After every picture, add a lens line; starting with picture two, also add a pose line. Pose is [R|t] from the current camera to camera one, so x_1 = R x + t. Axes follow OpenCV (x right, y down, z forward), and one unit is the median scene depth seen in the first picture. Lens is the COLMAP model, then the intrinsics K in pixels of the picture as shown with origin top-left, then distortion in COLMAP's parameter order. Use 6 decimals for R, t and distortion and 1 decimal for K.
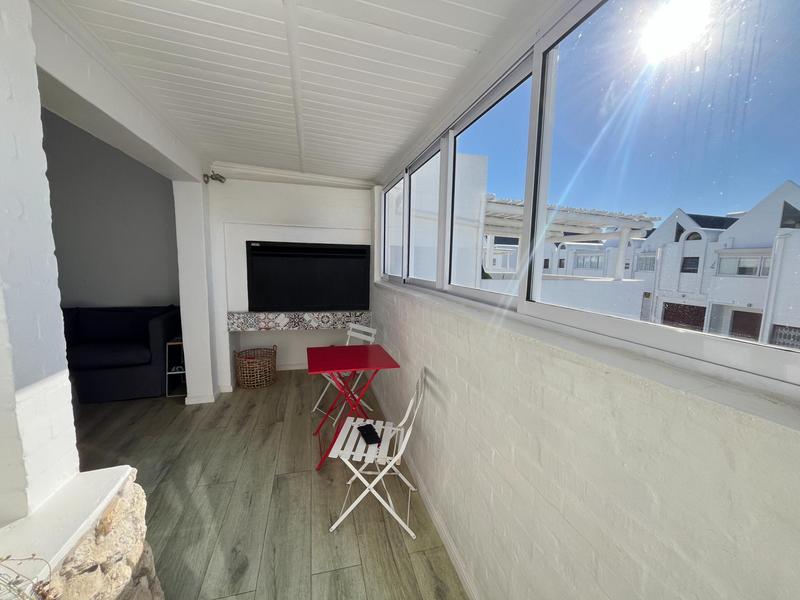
lens RADIAL K [[322.6, 0, 398.4], [0, 322.6, 302.0], [0, 0, 1]] dist [-0.001449, -0.000151]
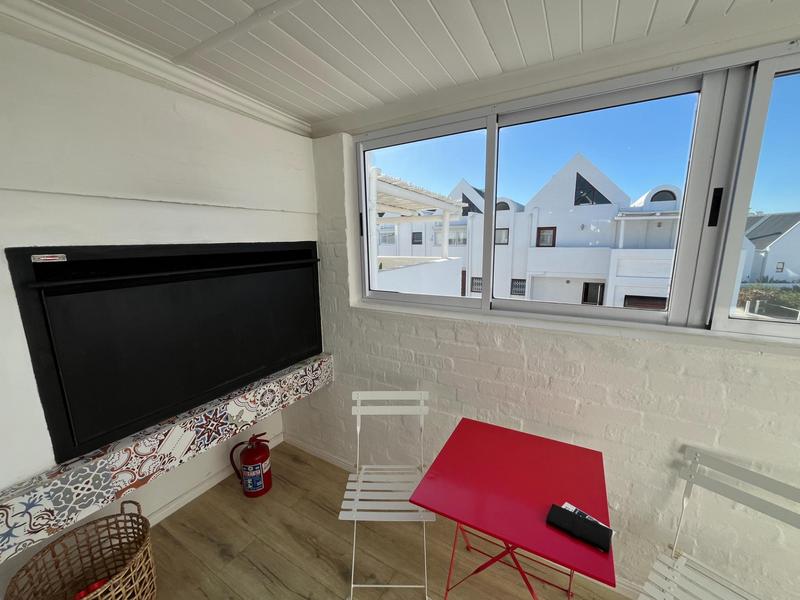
lens RADIAL K [[322.6, 0, 398.4], [0, 322.6, 302.0], [0, 0, 1]] dist [-0.001449, -0.000151]
pose [[0.715352, -0.167964, 0.678277, -0.408035], [0.117988, 0.985777, 0.119675, -0.129932], [-0.688731, -0.005581, 0.724995, 0.525055]]
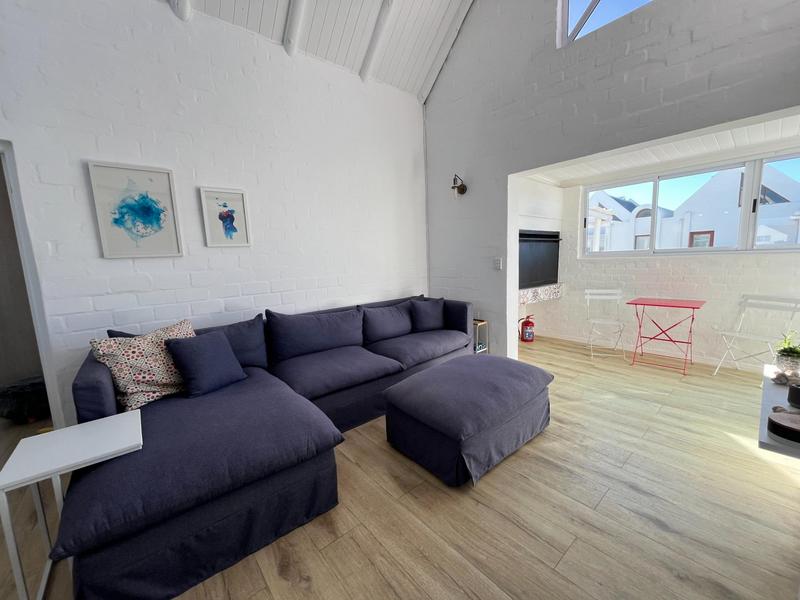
lens RADIAL K [[319.2, 0, 401.2], [0, 319.2, 302.1], [0, 0, 1]] dist [-0.002439, -0.000062]
pose [[0.904545, -0.113143, 0.411093, -1.286239], [0.108839, 0.993480, 0.033948, -0.010162], [-0.412254, 0.014036, 0.910961, 0.117150]]
